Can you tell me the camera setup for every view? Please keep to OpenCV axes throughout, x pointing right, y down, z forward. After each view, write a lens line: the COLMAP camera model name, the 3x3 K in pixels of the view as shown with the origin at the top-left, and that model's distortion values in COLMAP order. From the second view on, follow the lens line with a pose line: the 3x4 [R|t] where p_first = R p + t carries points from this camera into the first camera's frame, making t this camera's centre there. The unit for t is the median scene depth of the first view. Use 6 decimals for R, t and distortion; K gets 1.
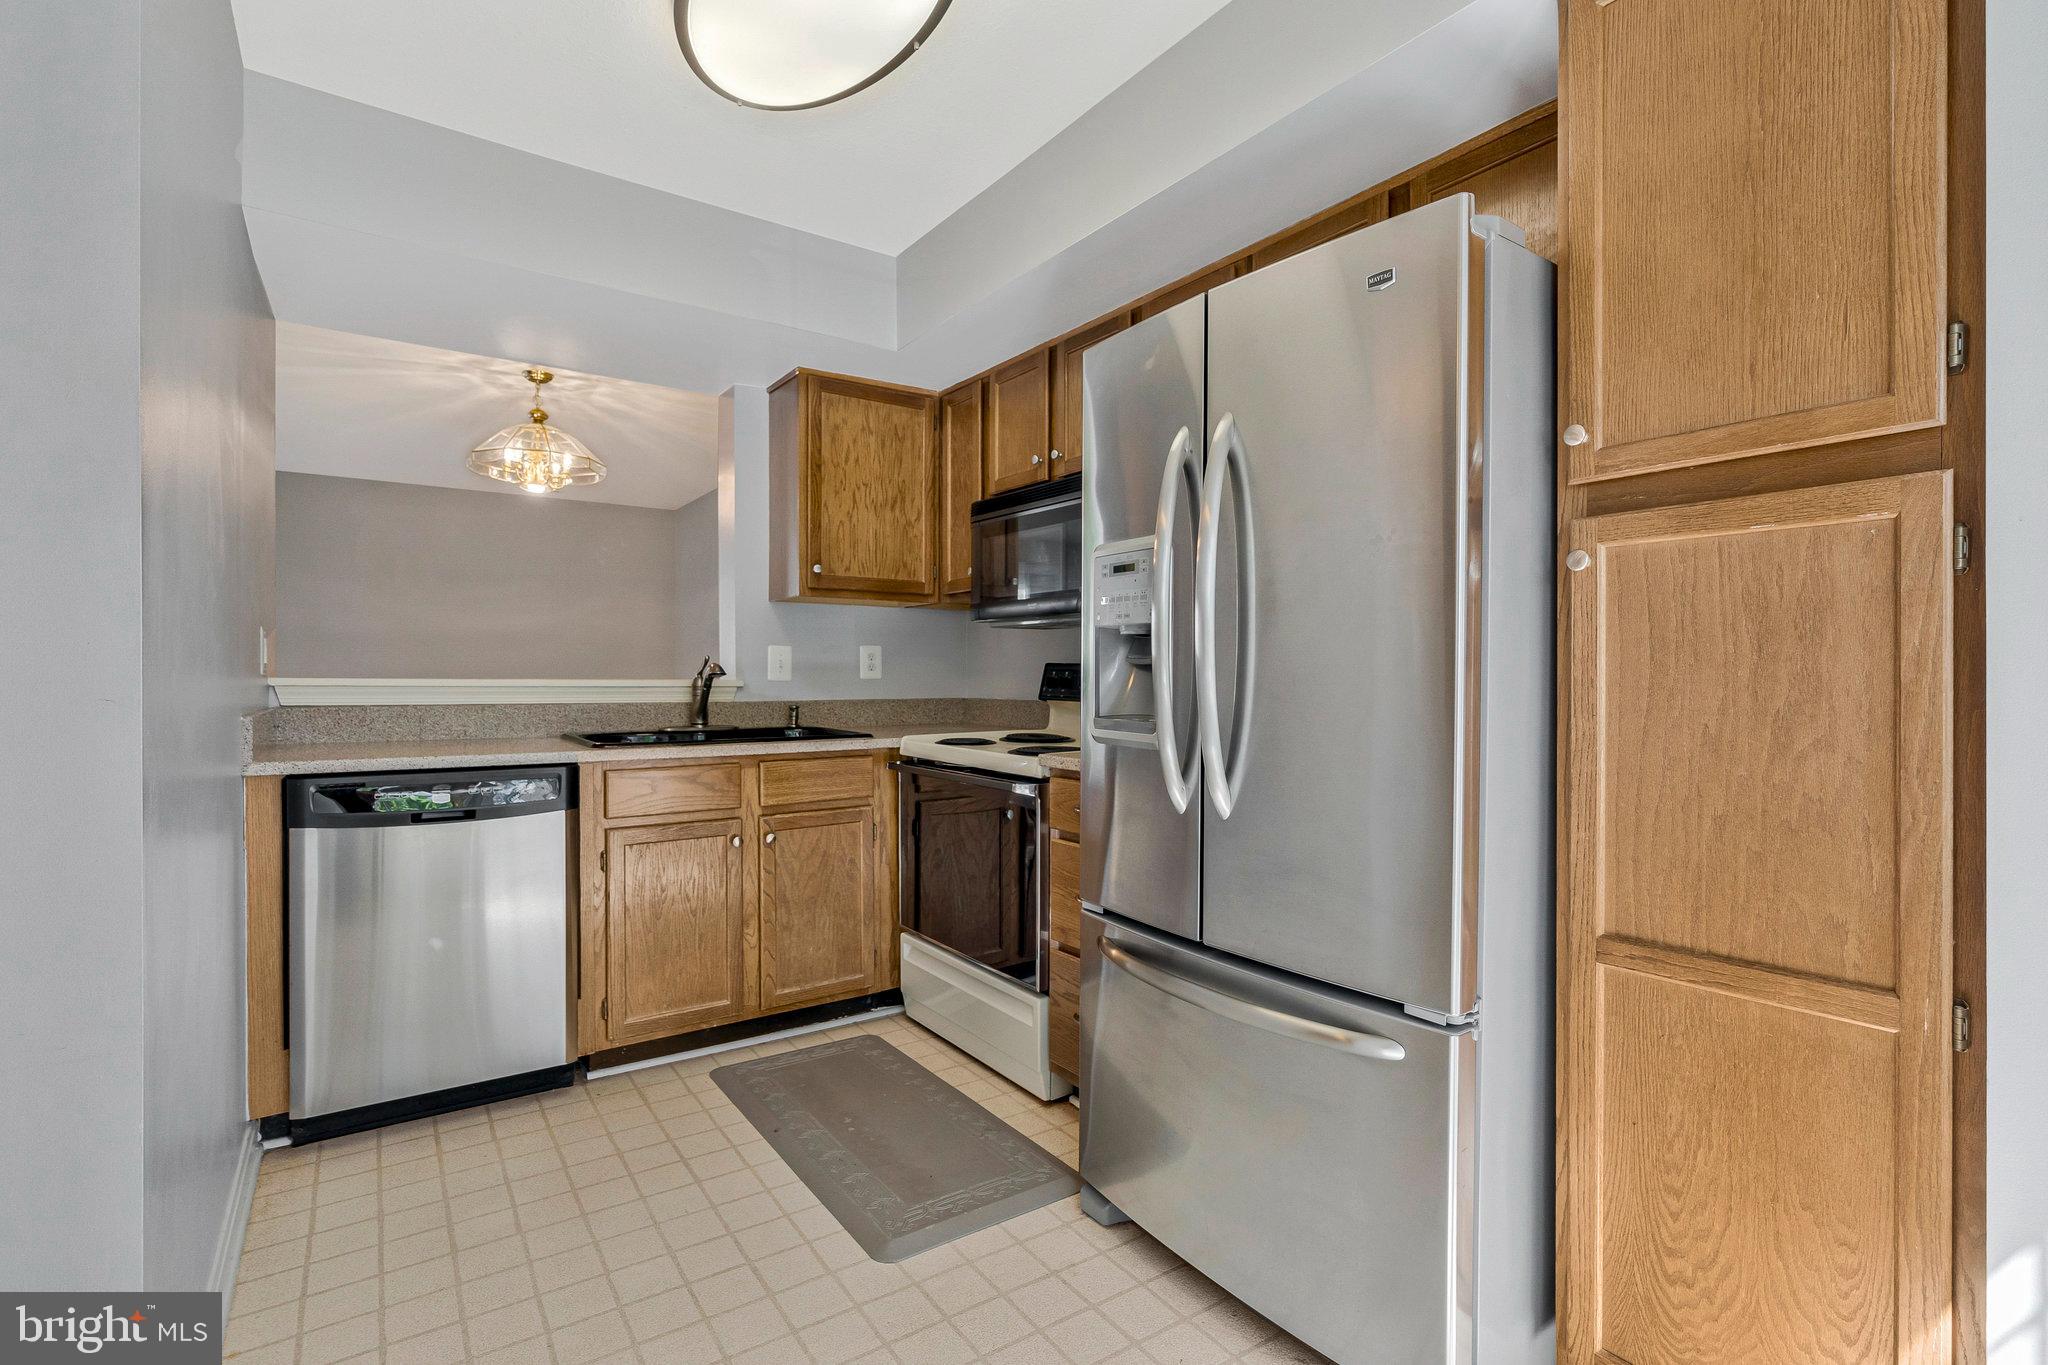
lens RADIAL K [[951.1, 0, 1036.6], [0, 951.1, 682.5], [0, 0, 1]] dist [-0.000047, 0.000609]
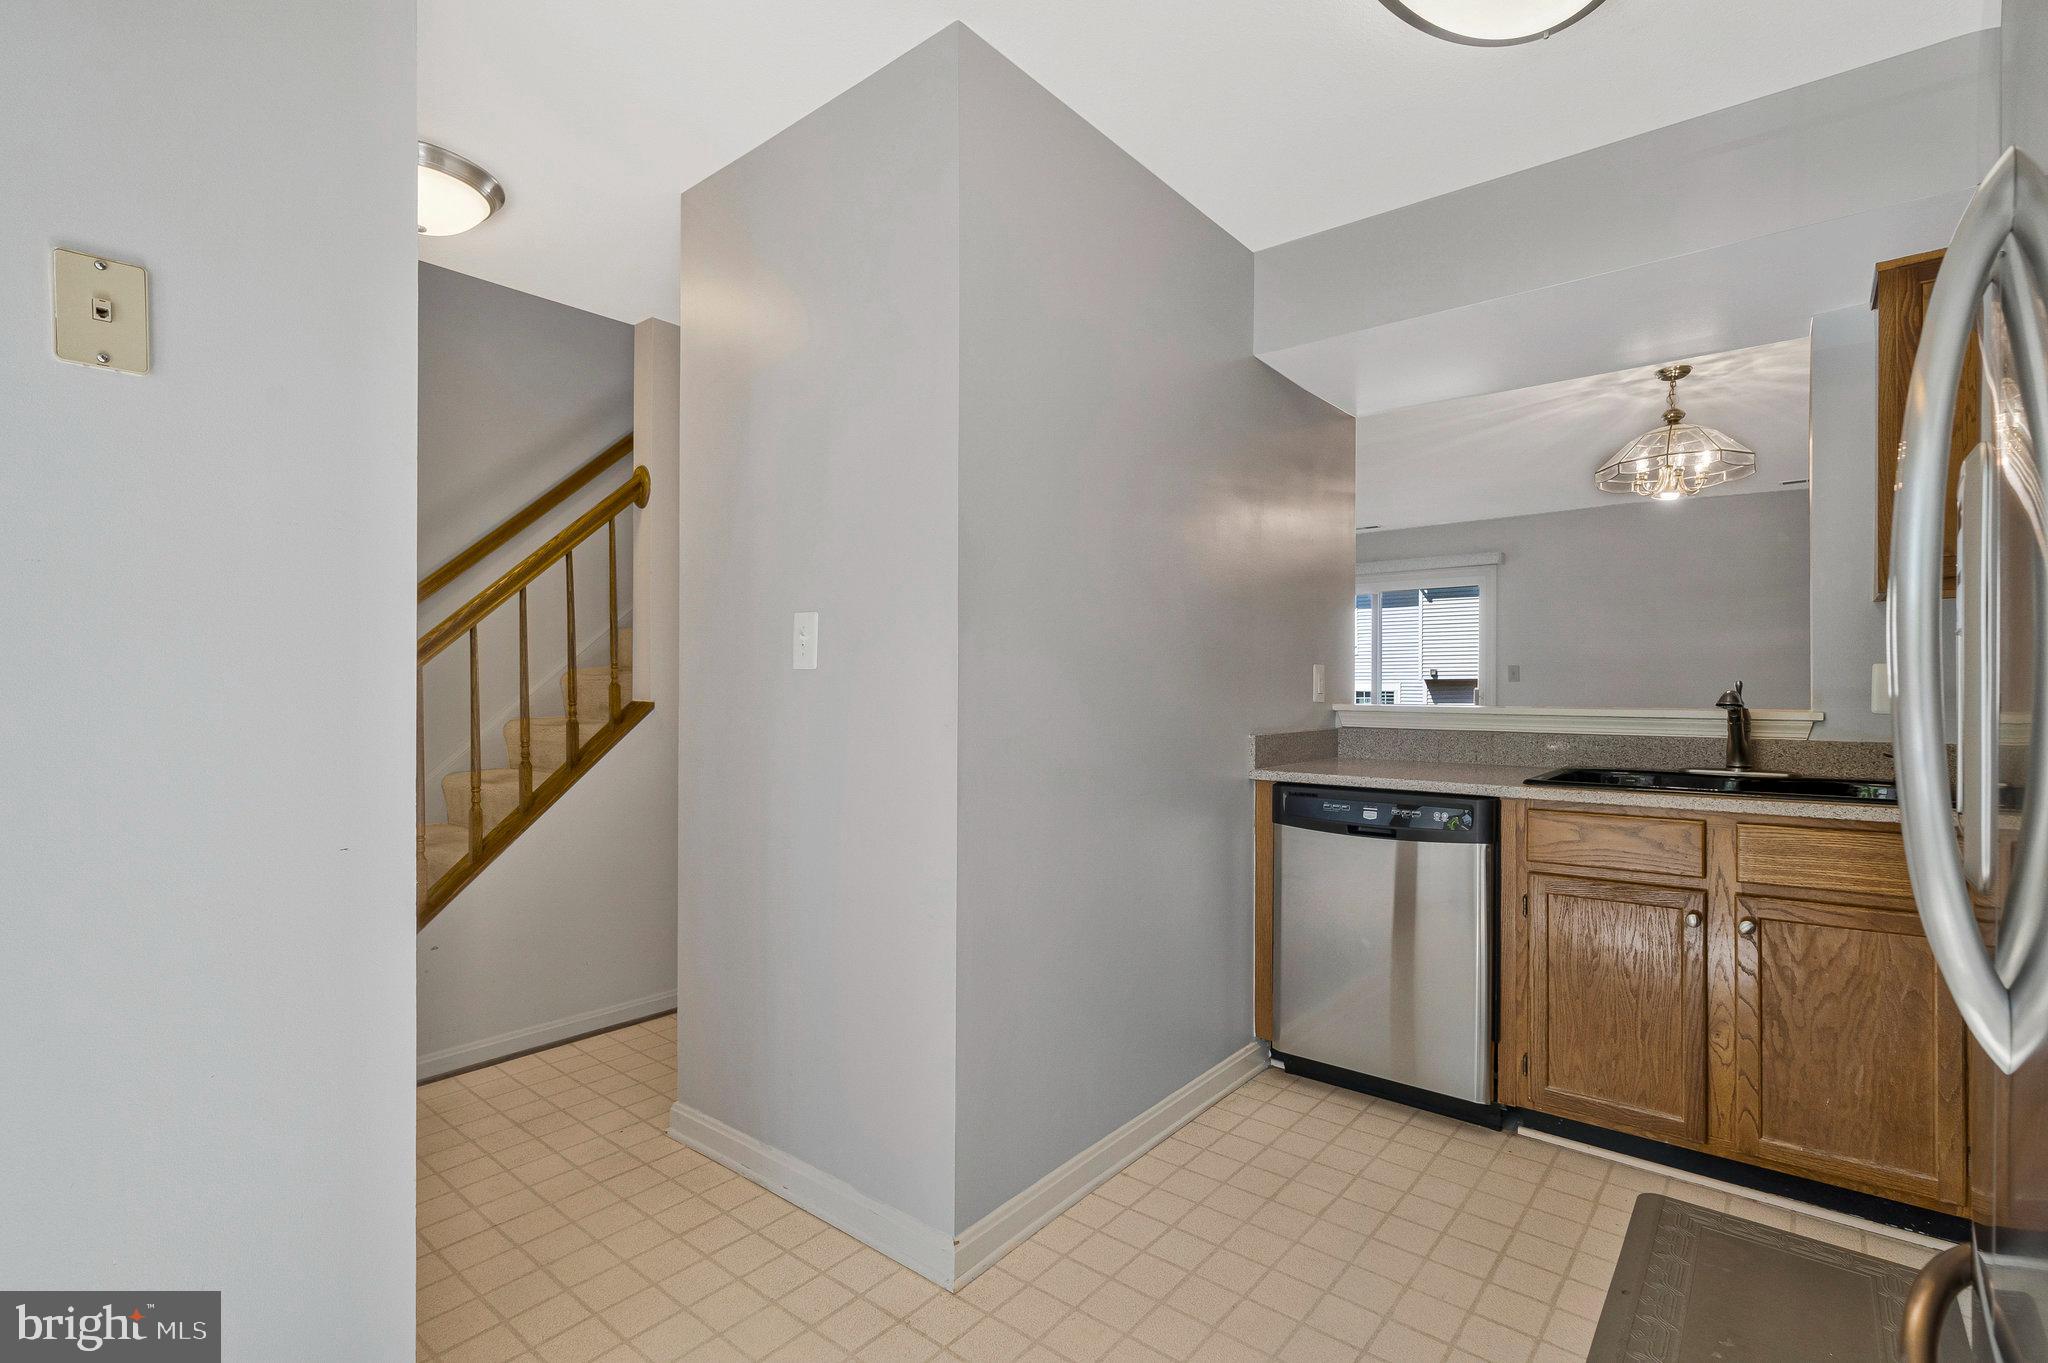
lens RADIAL K [[951.1, 0, 1034.5], [0, 951.1, 689.1], [0, 0, 1]] dist [-0.000047, 0.000609]
pose [[0.273856, -0.002423, -0.961768, 0.288169], [-0.008482, 0.999952, -0.004934, -0.014535], [0.961733, 0.009509, 0.273822, 0.257717]]
